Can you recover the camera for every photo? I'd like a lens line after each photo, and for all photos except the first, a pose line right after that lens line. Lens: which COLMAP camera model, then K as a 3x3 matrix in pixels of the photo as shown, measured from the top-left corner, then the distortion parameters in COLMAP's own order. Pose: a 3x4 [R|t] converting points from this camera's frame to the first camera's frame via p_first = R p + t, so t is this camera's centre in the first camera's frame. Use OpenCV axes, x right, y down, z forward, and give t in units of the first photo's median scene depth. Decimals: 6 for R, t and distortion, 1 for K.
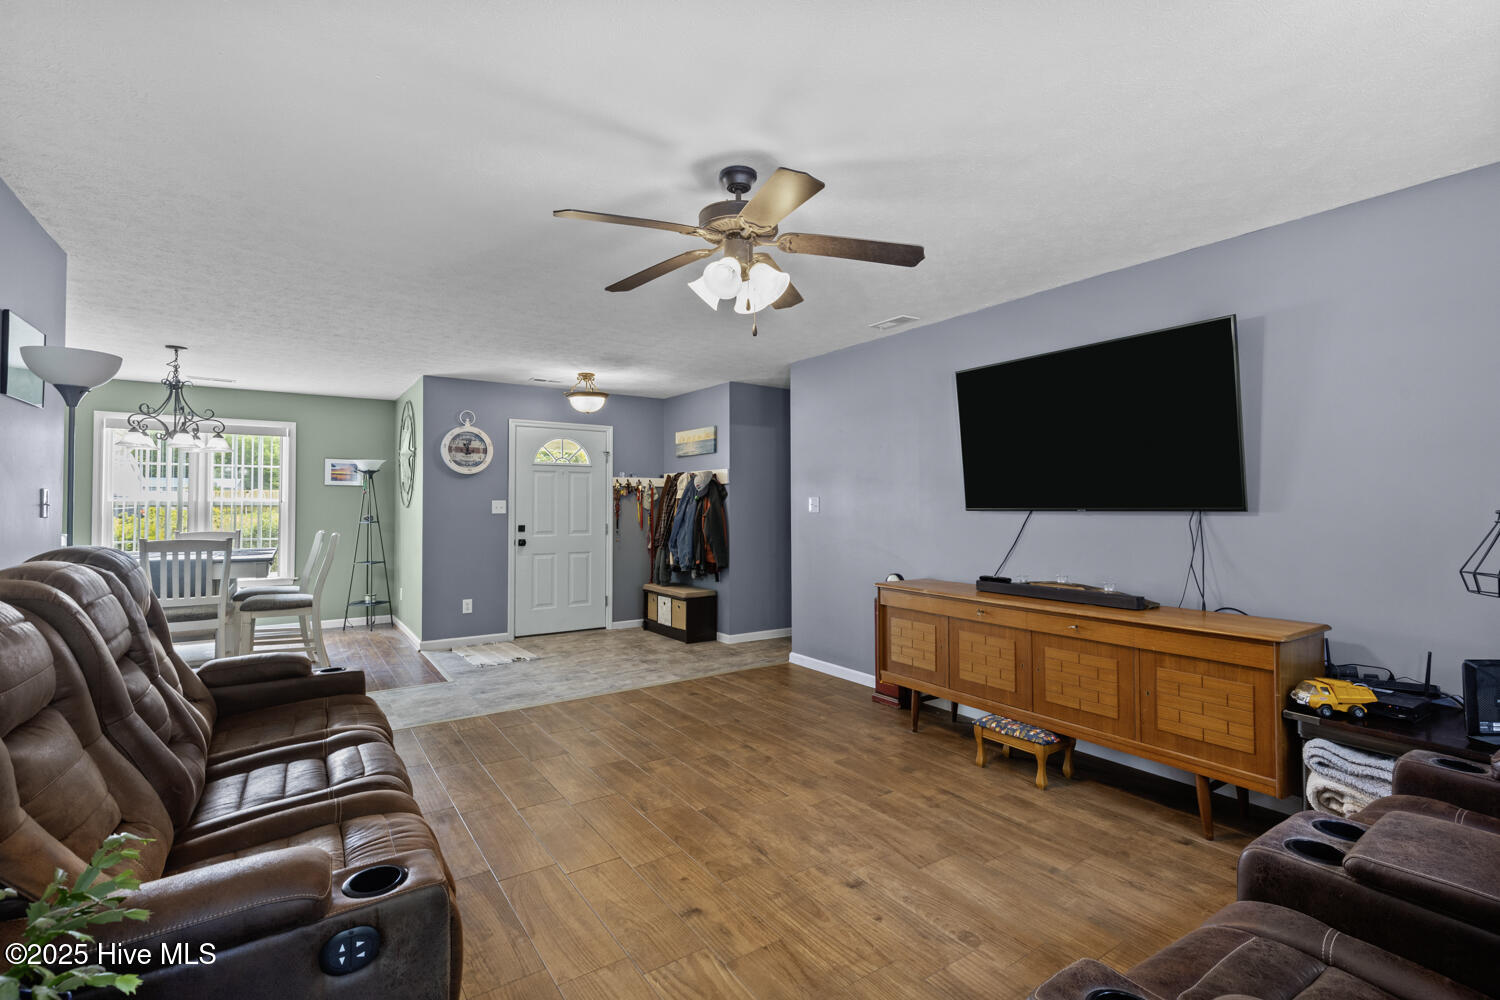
lens RADIAL K [[680.6, 0, 764.2], [0, 680.6, 500.0], [0, 0, 1]] dist [0.002148, -0.000350]
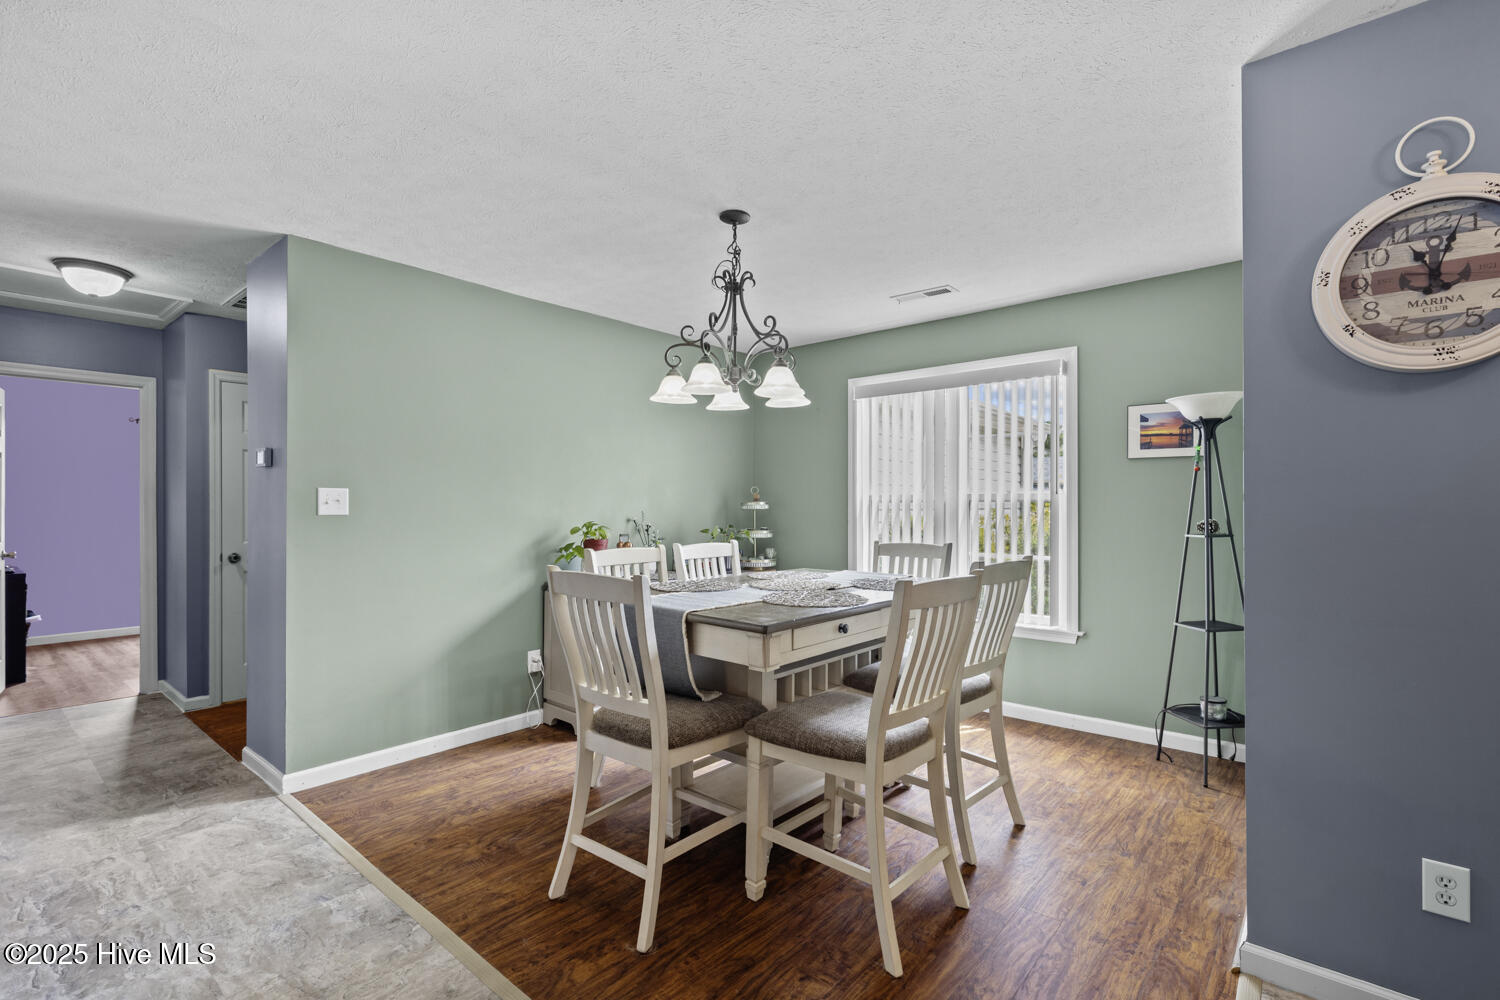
lens RADIAL K [[680.6, 0, 744.9], [0, 680.6, 503.2], [0, 0, 1]] dist [0.002148, -0.000350]
pose [[0.235606, -0.001078, -0.971848, -0.390004], [0.012114, 0.999925, 0.001828, 0.012463], [0.971773, -0.012204, 0.235601, 1.077324]]
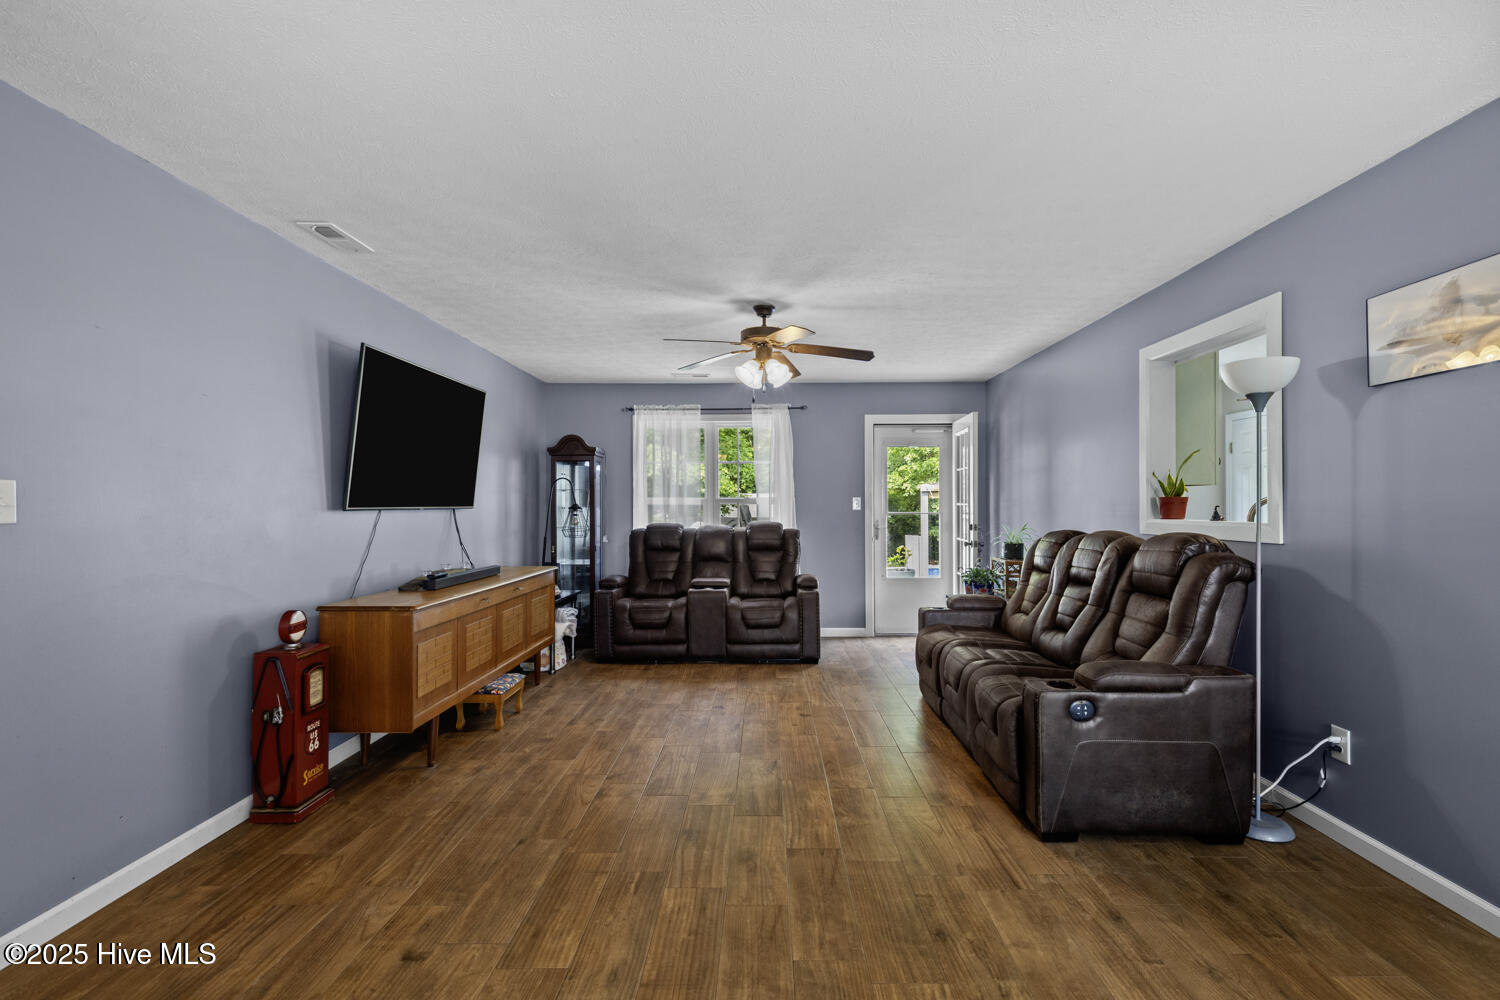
lens RADIAL K [[680.6, 0, 754.4], [0, 680.6, 497.9], [0, 0, 1]] dist [0.002148, -0.000350]
pose [[-0.808109, 0.010533, 0.588939, -0.601703], [-0.000957, 0.999815, -0.019195, 0.015736], [-0.589032, -0.016075, -0.807950, 1.411057]]
